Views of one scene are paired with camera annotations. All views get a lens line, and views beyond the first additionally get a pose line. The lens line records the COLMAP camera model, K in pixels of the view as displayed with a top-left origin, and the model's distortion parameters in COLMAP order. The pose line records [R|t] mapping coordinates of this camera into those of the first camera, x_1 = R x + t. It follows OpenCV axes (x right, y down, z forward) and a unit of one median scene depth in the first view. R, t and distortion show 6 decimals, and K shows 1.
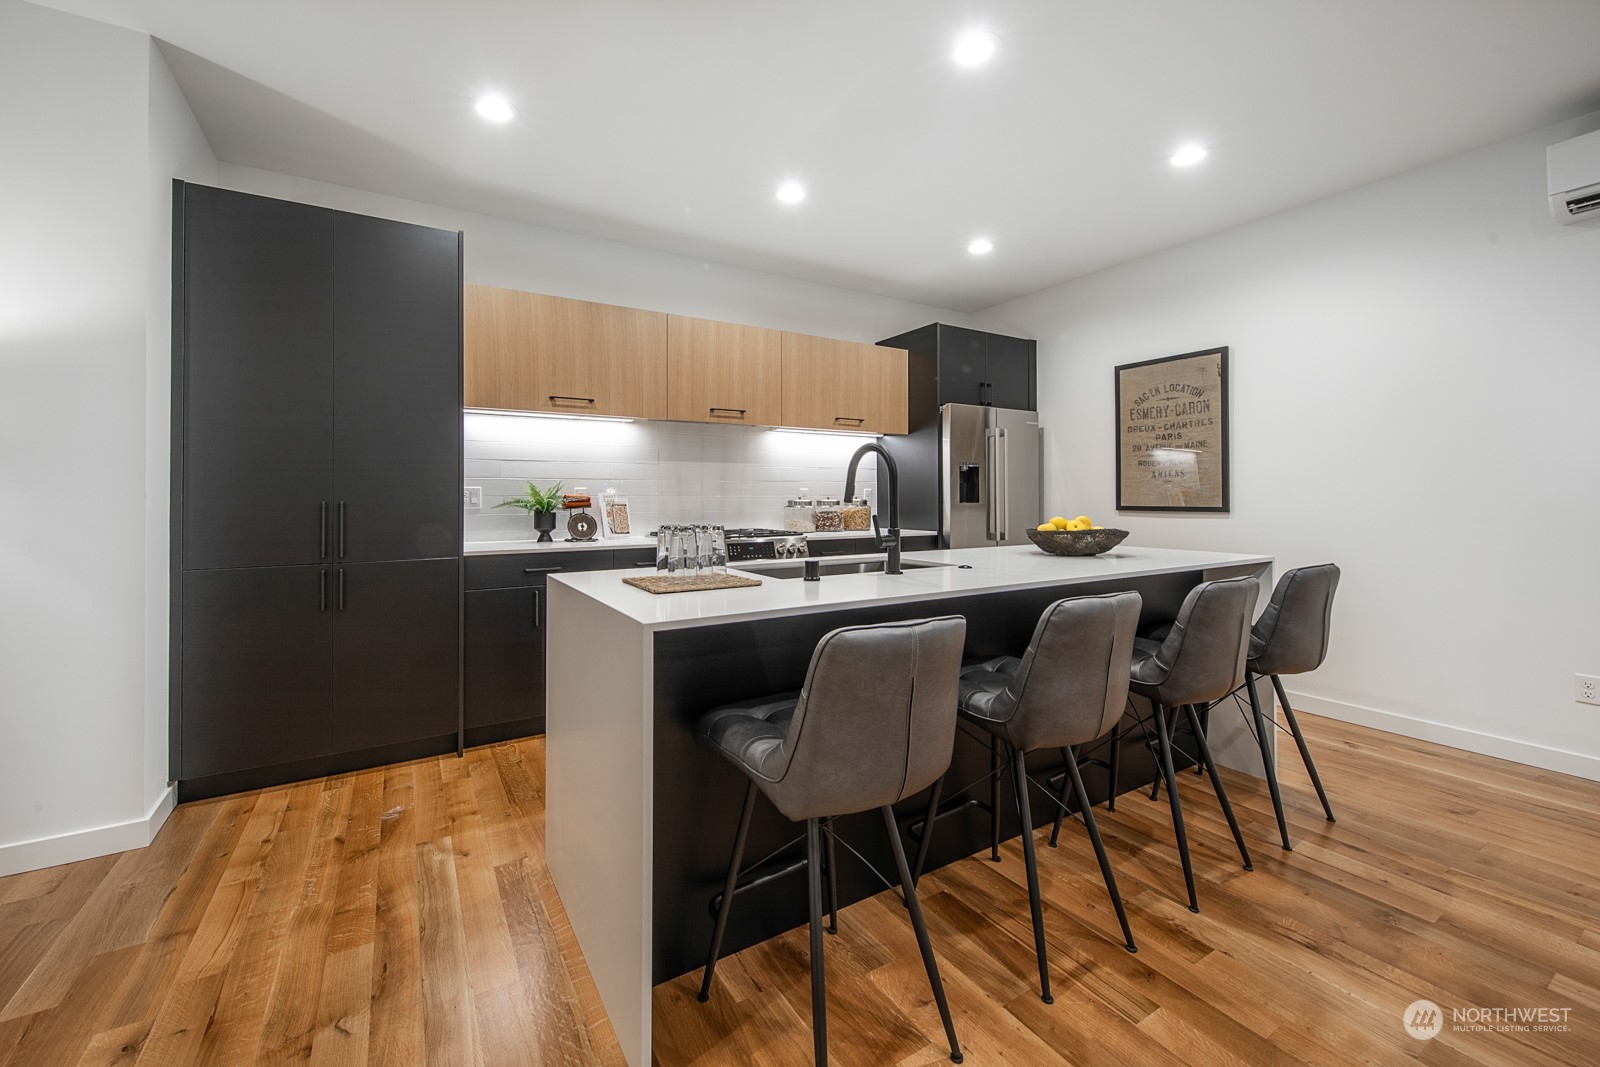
lens RADIAL K [[638.0, 0, 776.7], [0, 638.0, 492.3], [0, 0, 1]] dist [0.012238, -0.005641]
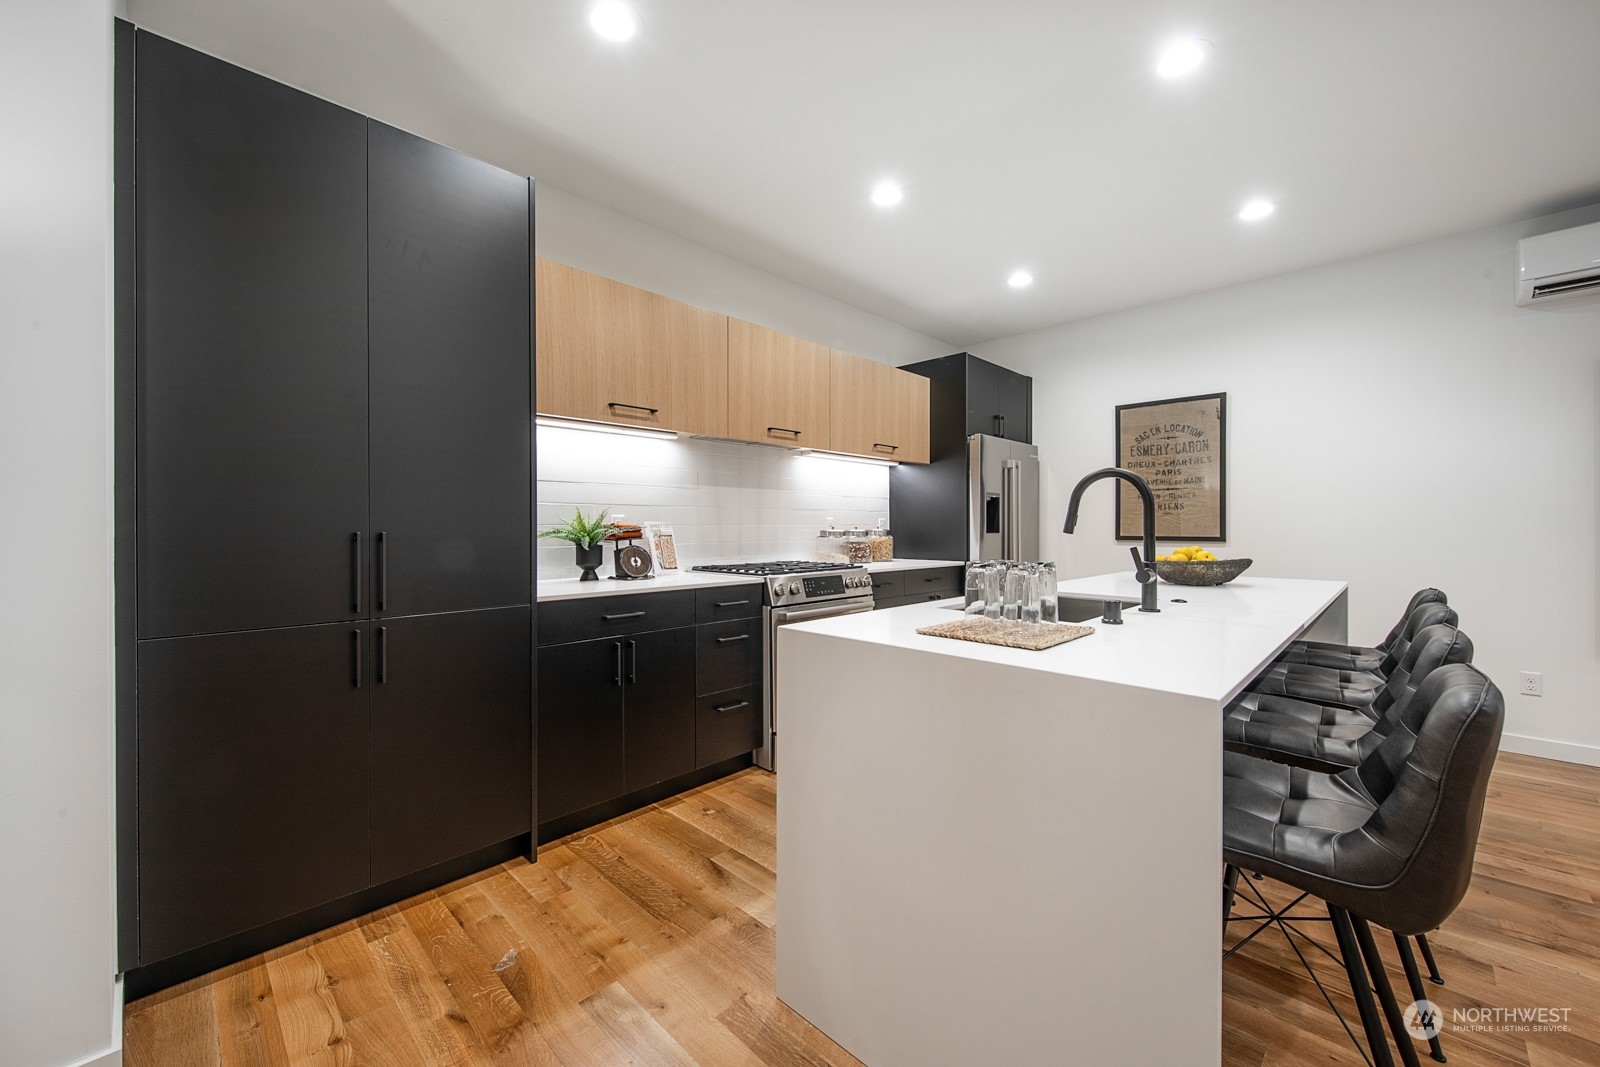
lens RADIAL K [[622.5, 0, 804.9], [0, 622.5, 528.4], [0, 0, 1]] dist [0.008575, -0.004097]
pose [[0.964463, 0.001710, 0.264213, -0.307598], [-0.004506, 0.999940, 0.009977, 0.000906], [-0.264181, -0.010813, 0.964413, 0.155182]]
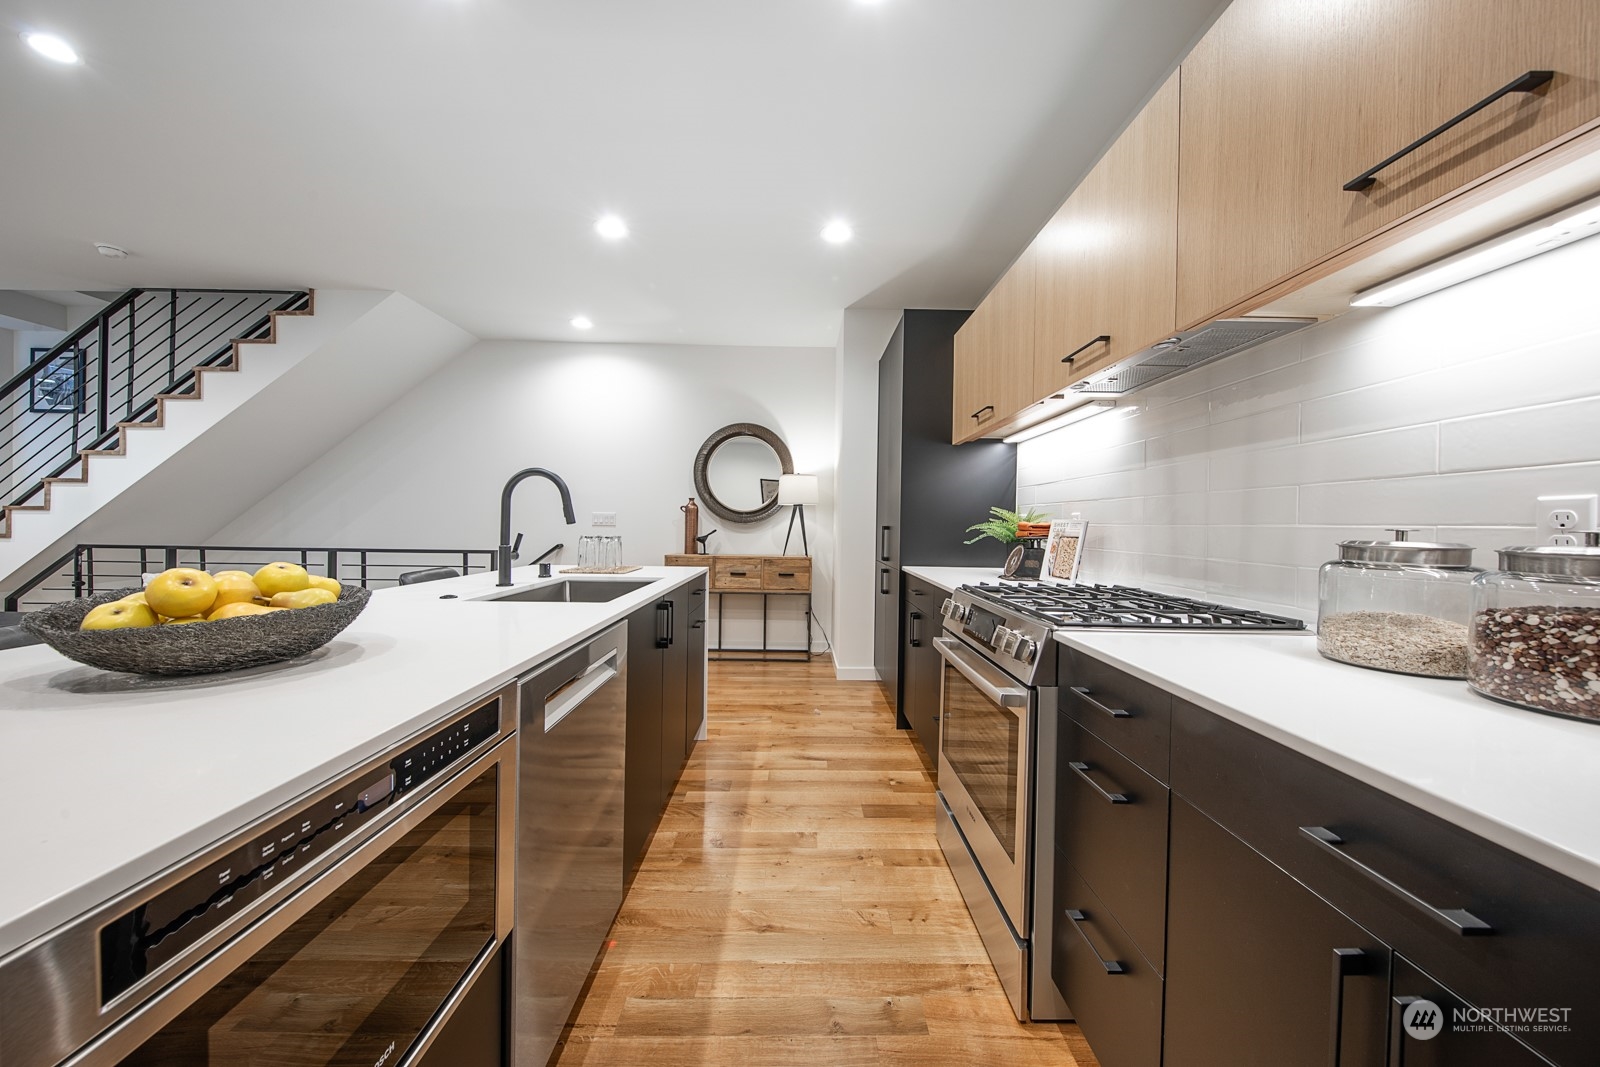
lens RADIAL K [[554.7, 0, 804.6], [0, 554.7, 526.9], [0, 0, 1]] dist [0.013650, -0.005978]
pose [[-0.498376, 0.002132, -0.866959, 0.446430], [-0.007347, 0.999951, 0.006682, 0.007146], [0.866930, 0.009700, -0.498335, 1.126770]]
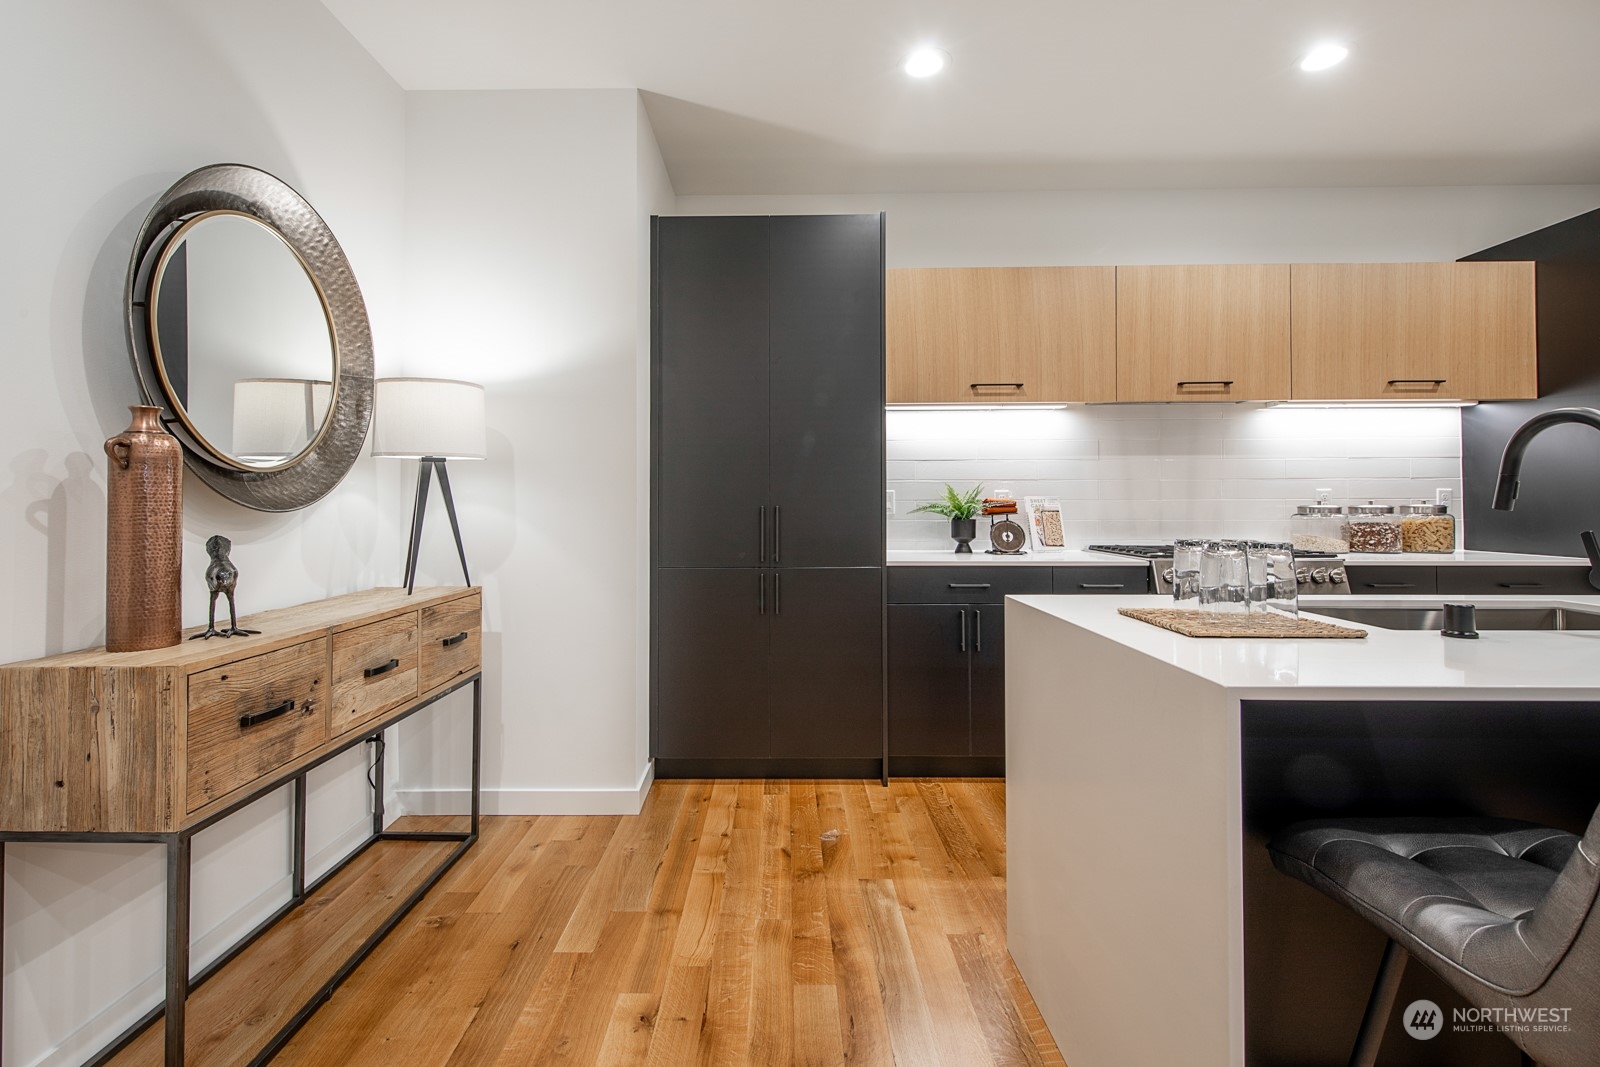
lens RADIAL K [[714.4, 0, 768.9], [0, 714.4, 491.7], [0, 0, 1]] dist [0.019487, -0.011116]
pose [[0.851718, -0.008182, -0.523937, -0.078282], [0.004712, 0.999957, -0.007956, 0.000633], [0.523980, 0.004307, 0.851720, 0.033093]]
